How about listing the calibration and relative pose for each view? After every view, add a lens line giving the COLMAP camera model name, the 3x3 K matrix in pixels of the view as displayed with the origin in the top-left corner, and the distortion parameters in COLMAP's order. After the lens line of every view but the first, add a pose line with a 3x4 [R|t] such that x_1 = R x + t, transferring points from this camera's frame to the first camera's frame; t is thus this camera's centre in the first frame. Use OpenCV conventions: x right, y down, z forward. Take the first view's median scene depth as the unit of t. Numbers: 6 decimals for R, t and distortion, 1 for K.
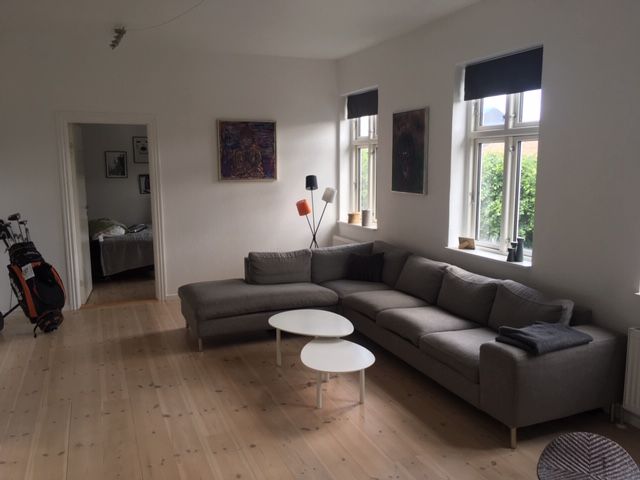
lens RADIAL K [[531.1, 0, 319.7], [0, 531.1, 240.2], [0, 0, 1]] dist [0.057781, -0.008694]
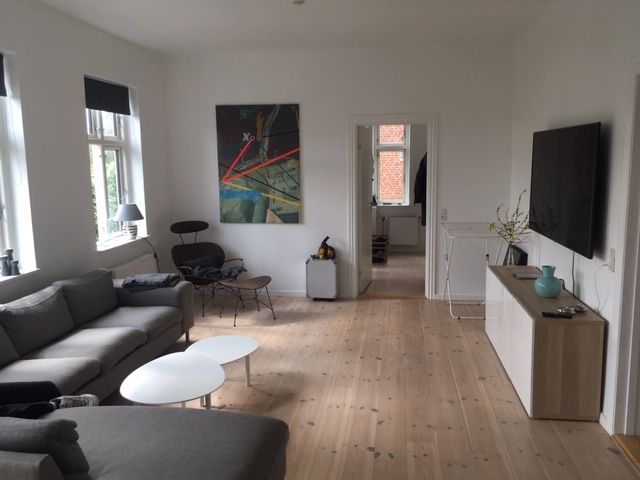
lens RADIAL K [[531.1, 0, 320.9], [0, 531.1, 239.6], [0, 0, 1]] dist [0.057781, -0.008694]
pose [[-0.852260, -0.055932, 0.520120, -0.689690], [0.104707, 0.955908, 0.274366, -0.264015], [-0.512533, 0.288291, -0.808825, 1.733042]]
